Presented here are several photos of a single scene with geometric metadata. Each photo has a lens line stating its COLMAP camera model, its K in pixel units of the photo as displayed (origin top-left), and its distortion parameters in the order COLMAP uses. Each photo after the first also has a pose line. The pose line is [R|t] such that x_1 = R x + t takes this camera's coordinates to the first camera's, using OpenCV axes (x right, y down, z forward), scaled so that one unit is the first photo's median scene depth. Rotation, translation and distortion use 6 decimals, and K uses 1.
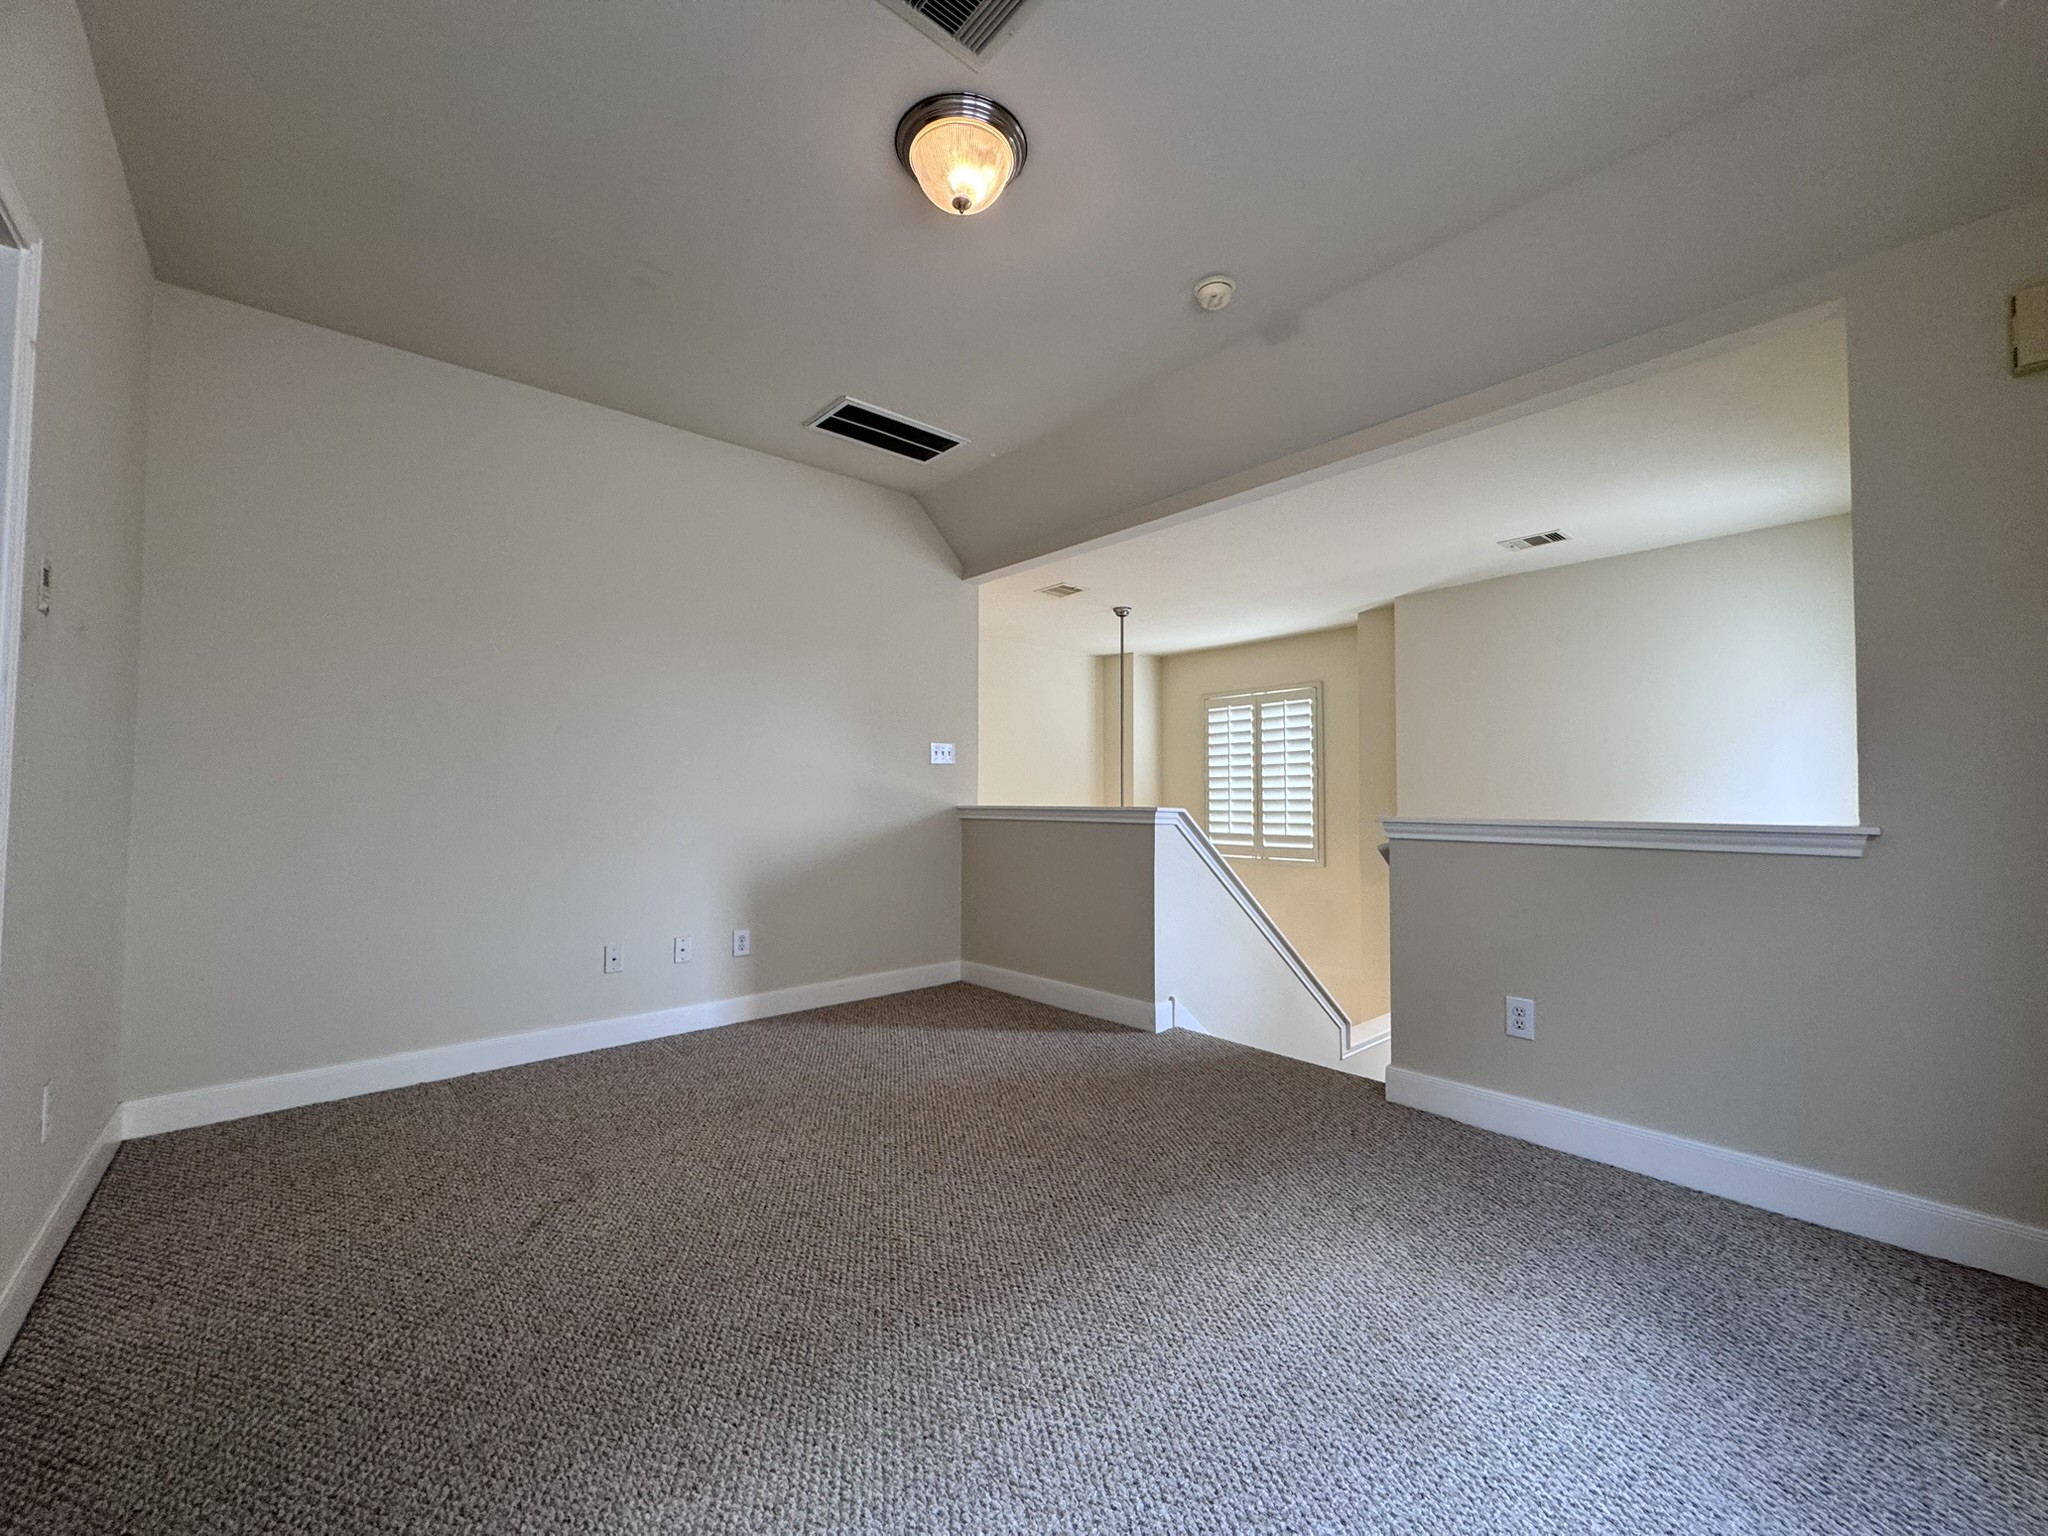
lens RADIAL K [[822.0, 0, 1023.3], [0, 822.0, 768.9], [0, 0, 1]] dist [0.004121, 0.000330]
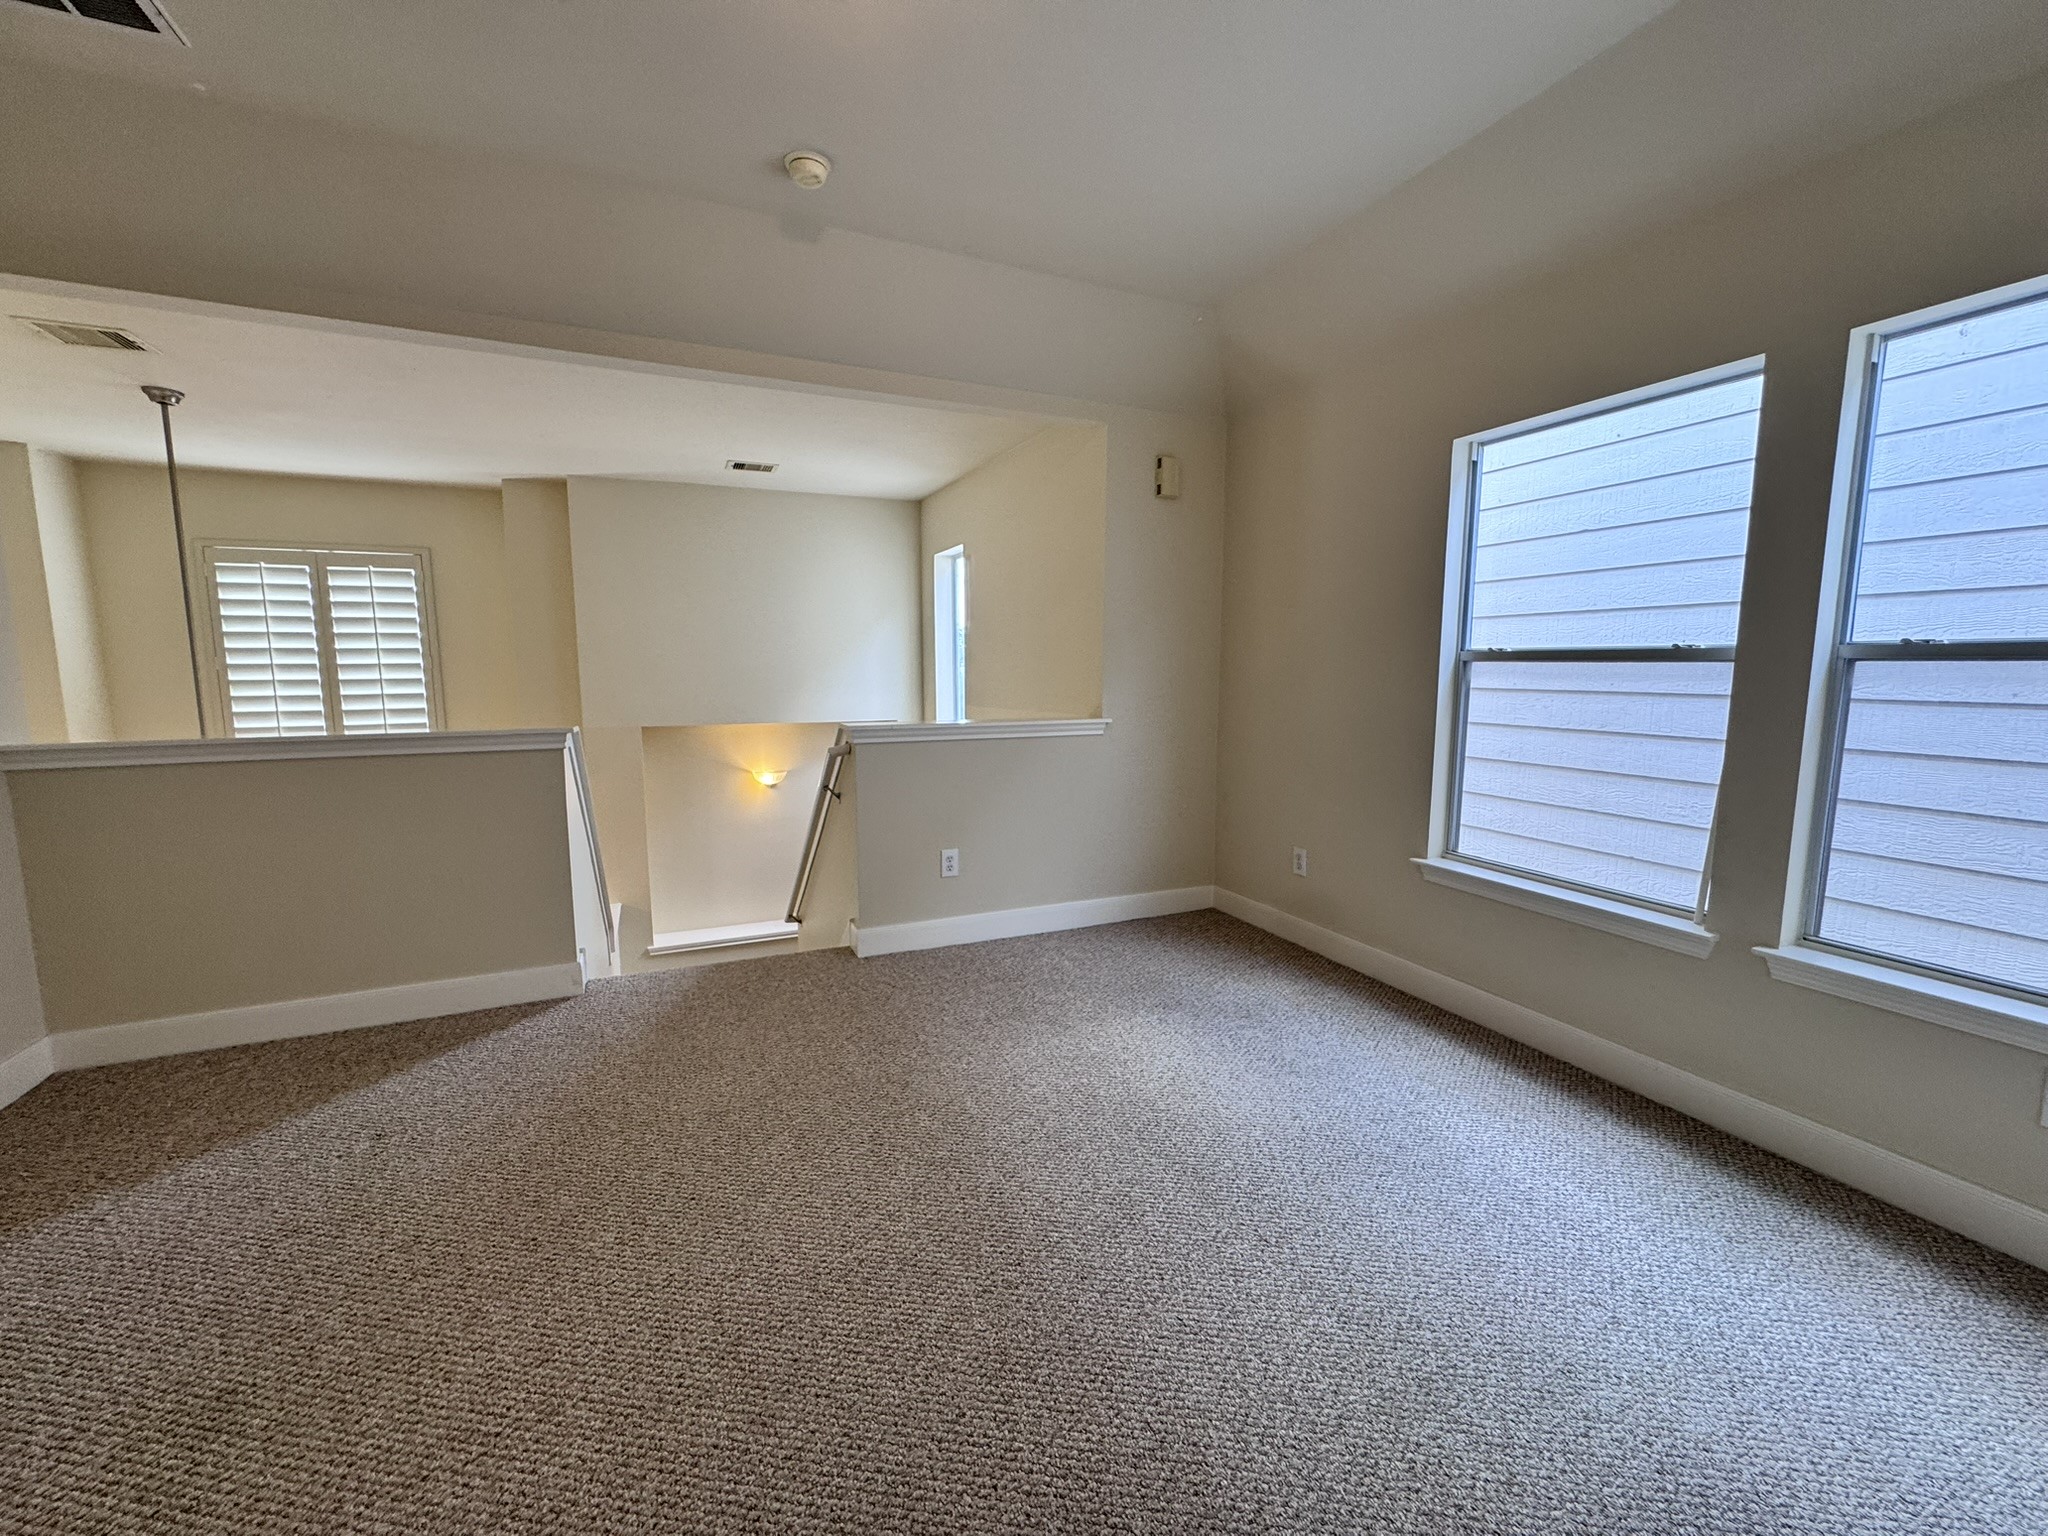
lens RADIAL K [[822.0, 0, 1016.5], [0, 822.0, 768.0], [0, 0, 1]] dist [0.004121, 0.000330]
pose [[0.308808, -0.120216, 0.943497, -0.507399], [-0.030757, 0.990199, 0.136234, -0.041072], [-0.950627, -0.071090, 0.302084, 0.362606]]
